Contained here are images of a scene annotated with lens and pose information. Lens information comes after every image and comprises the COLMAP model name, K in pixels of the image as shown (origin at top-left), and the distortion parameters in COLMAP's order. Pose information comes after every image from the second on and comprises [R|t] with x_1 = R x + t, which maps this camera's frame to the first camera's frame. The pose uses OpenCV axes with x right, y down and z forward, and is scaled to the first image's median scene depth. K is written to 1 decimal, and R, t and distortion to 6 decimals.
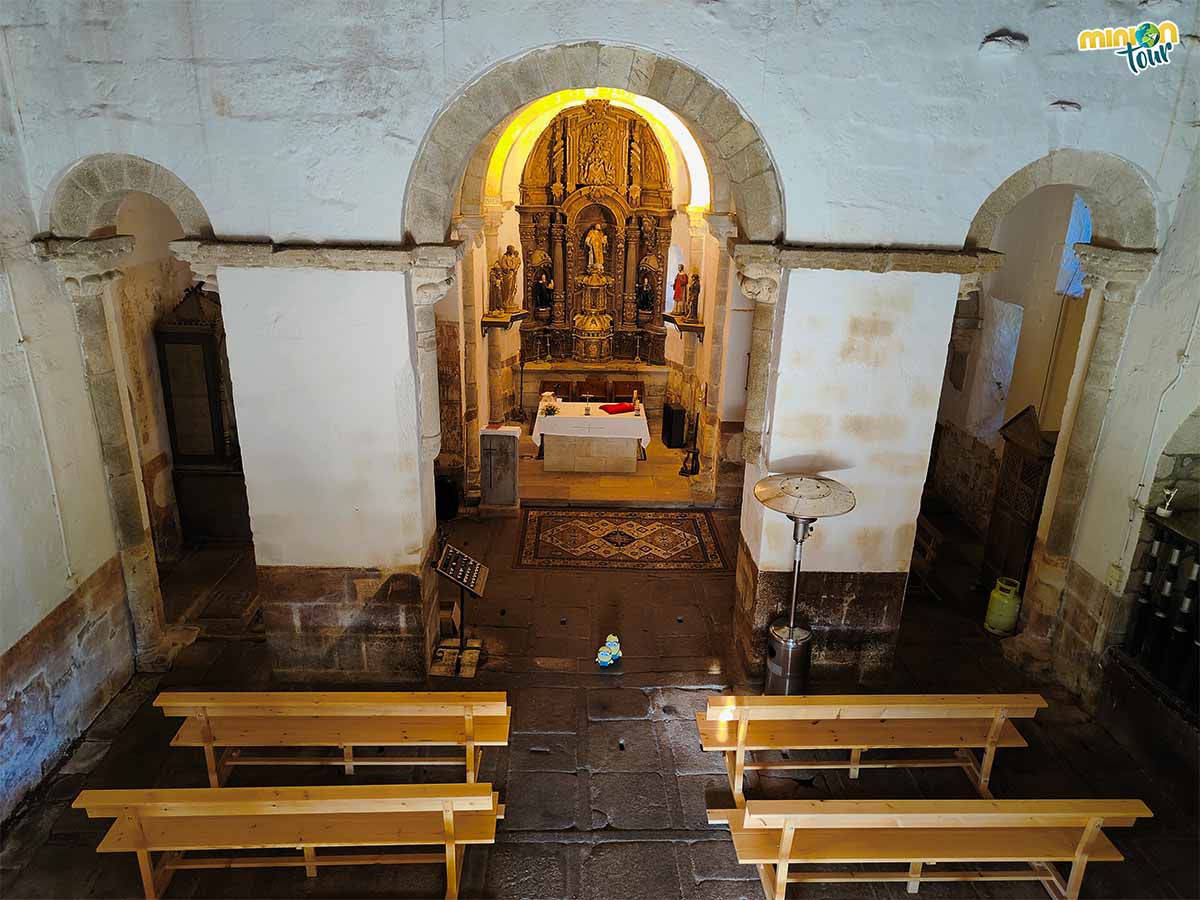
lens RADIAL K [[815.9, 0, 600.0], [0, 815.9, 450.0], [0, 0, 1]] dist [0.016099, -0.011326]
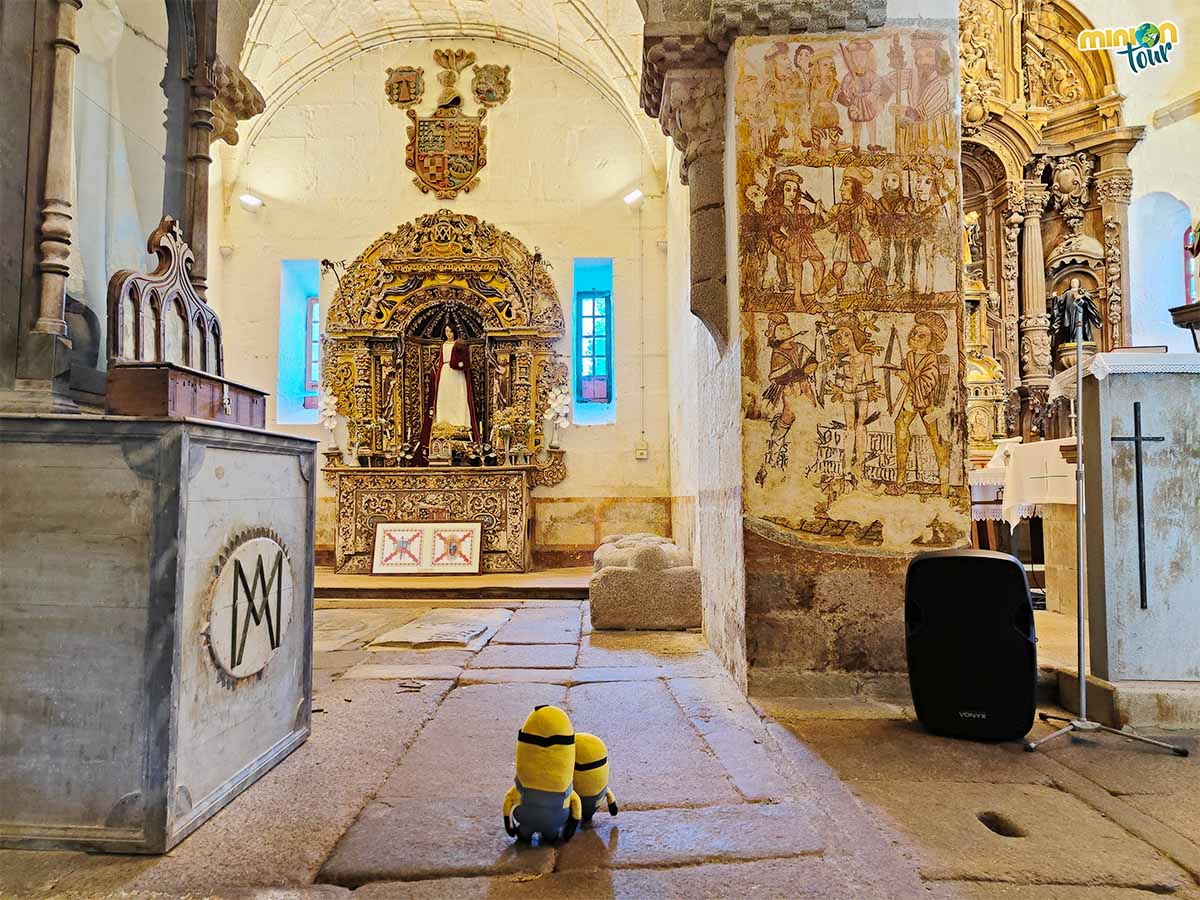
lens RADIAL K [[817.8, 0, 598.1], [0, 817.8, 446.3], [0, 0, 1]] dist [0.020394, -0.002557]
pose [[0.999389, -0.026687, -0.022571, -0.226970], [0.015605, 0.918511, -0.395087, 0.075672], [0.031275, 0.394493, 0.918366, 0.593799]]
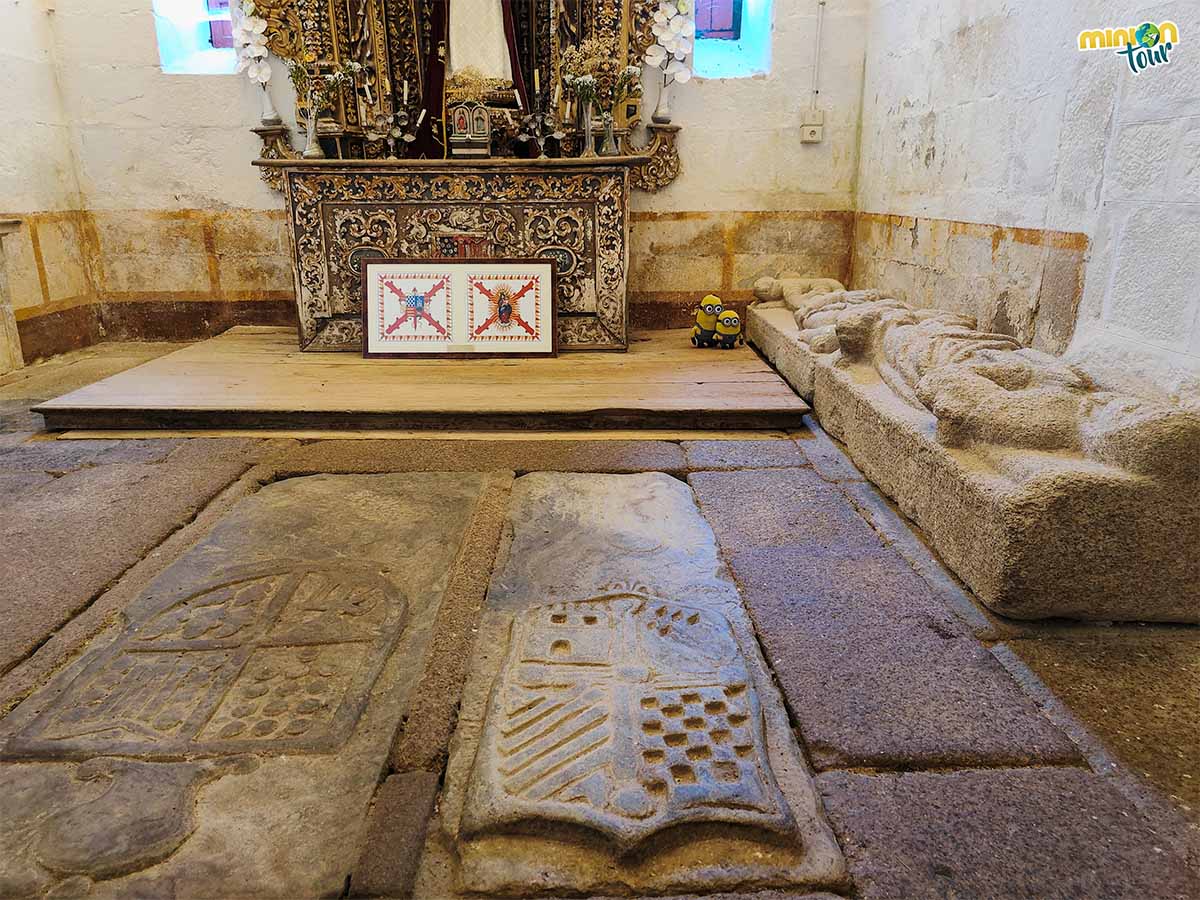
lens RADIAL K [[879.9, 0, 600.0], [0, 879.9, 450.0], [0, 0, 1]] dist [0.034343, -0.004792]
pose [[0.999663, -0.021934, -0.013917, -0.252811], [0.021218, 0.998543, -0.049623, 0.045208], [0.014985, 0.049311, 0.998671, 0.663831]]
